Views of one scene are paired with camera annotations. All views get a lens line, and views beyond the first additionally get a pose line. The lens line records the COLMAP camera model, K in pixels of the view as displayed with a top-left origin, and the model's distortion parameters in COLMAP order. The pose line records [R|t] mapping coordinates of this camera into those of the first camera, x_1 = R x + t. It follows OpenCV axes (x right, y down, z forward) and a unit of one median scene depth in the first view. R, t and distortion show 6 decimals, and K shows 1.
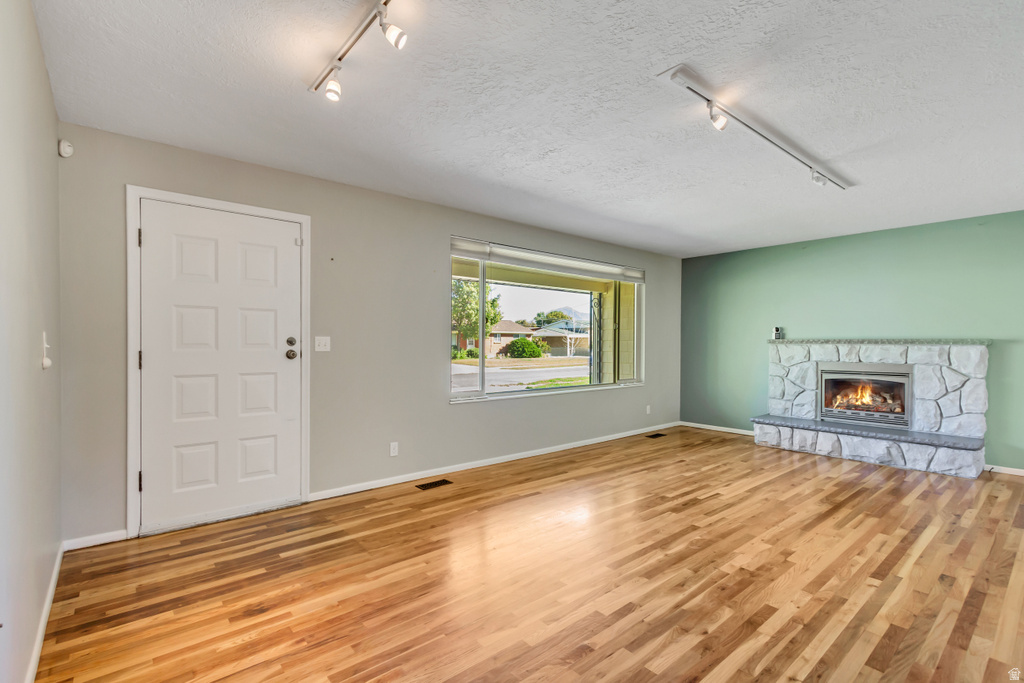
lens RADIAL K [[473.4, 0, 509.1], [0, 473.4, 342.7], [0, 0, 1]] dist [0.008200, -0.001527]
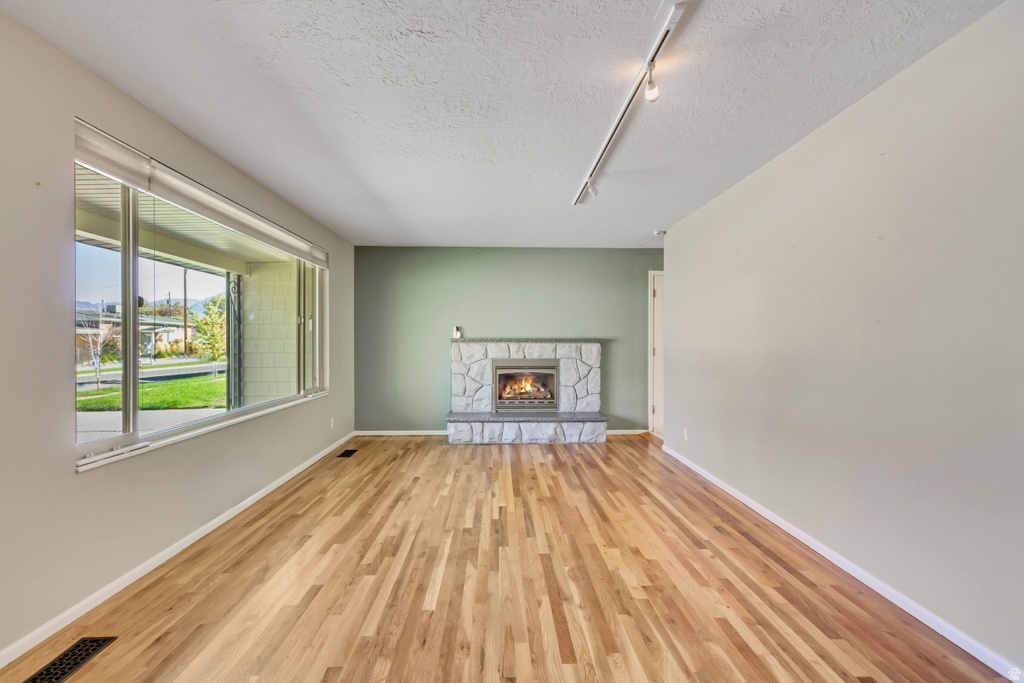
lens RADIAL K [[473.4, 0, 509.1], [0, 473.4, 342.7], [0, 0, 1]] dist [0.008200, -0.001527]
pose [[0.624029, -0.003755, 0.781392, -0.221500], [0.000393, 0.999990, 0.004492, -0.002250], [-0.781401, -0.002496, 0.624024, 0.355233]]
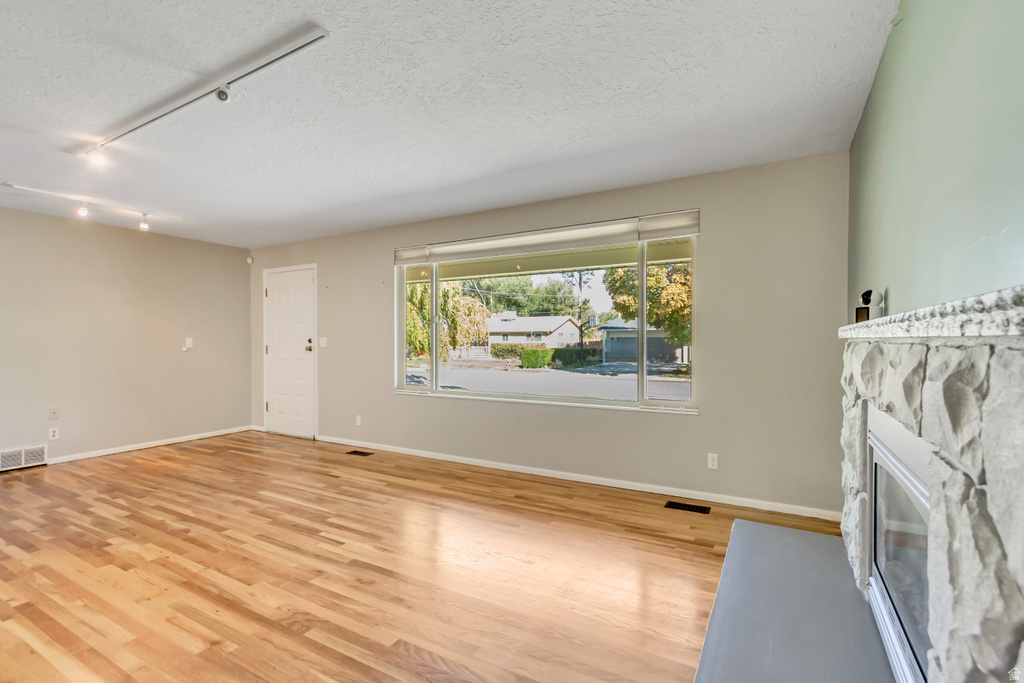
lens RADIAL K [[476.0, 0, 511.3], [0, 476.0, 342.8], [0, 0, 1]] dist [0.013709, -0.004563]
pose [[0.338025, -0.000361, -0.941137, 1.046991], [0.003306, 0.999994, 0.000804, 0.004261], [0.941131, -0.003383, 0.338025, 0.846853]]
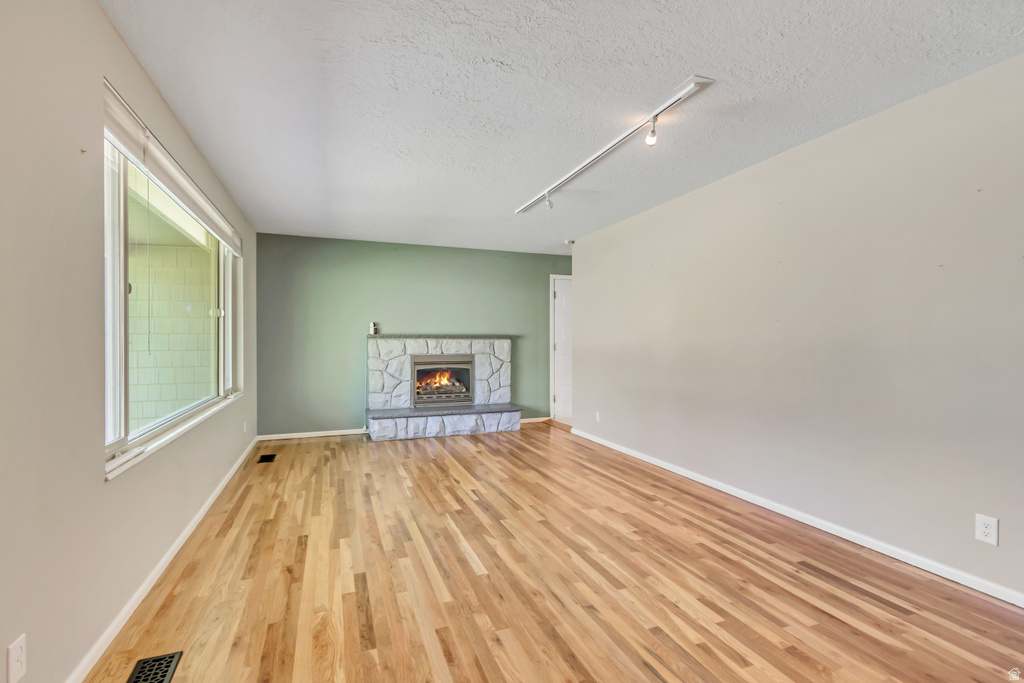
lens RADIAL K [[476.0, 0, 511.3], [0, 476.0, 342.8], [0, 0, 1]] dist [0.013709, -0.004563]
pose [[0.329084, -0.007824, 0.944268, -0.394390], [-0.000020, 0.999966, 0.008293, 0.003473], [-0.944301, -0.002748, 0.329072, 0.508397]]
